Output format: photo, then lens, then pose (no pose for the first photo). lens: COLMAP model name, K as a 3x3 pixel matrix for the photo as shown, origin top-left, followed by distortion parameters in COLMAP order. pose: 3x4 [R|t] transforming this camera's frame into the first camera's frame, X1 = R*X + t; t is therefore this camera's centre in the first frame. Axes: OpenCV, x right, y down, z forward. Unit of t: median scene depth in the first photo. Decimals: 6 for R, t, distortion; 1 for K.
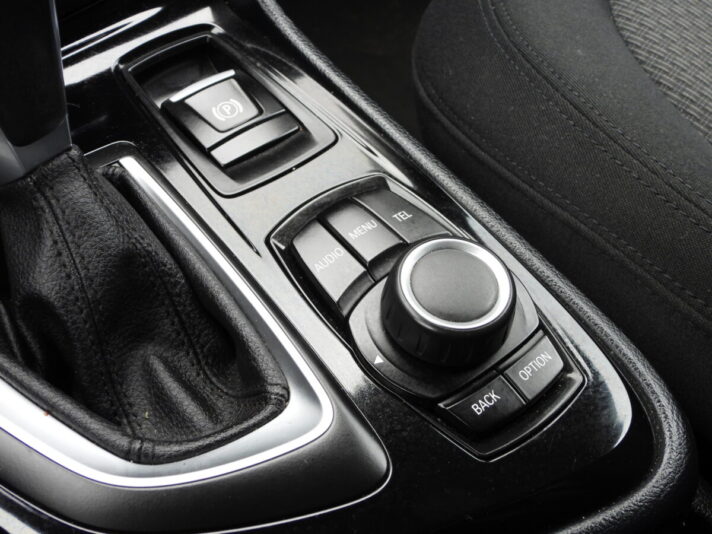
lens RADIAL K [[990.2, 0, 356.0], [0, 990.2, 267.0], [0, 0, 1]] dist [-0.031070, -0.011180]
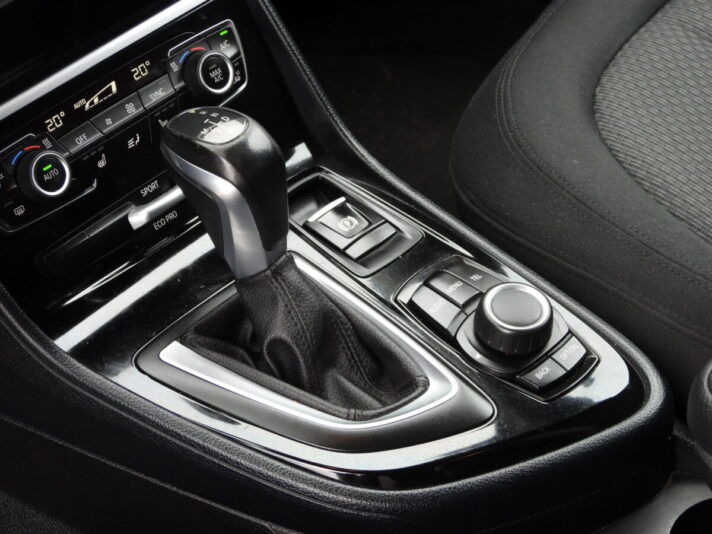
lens RADIAL K [[2048.1, 0, 356.0], [0, 2048.1, 267.0], [0, 0, 1]] dist [0.034429, -0.189915]
pose [[0.991699, -0.100742, 0.079904, -0.424677], [0.110967, 0.984471, -0.136026, 0.374816], [-0.064959, 0.143764, 0.987478, -2.342173]]
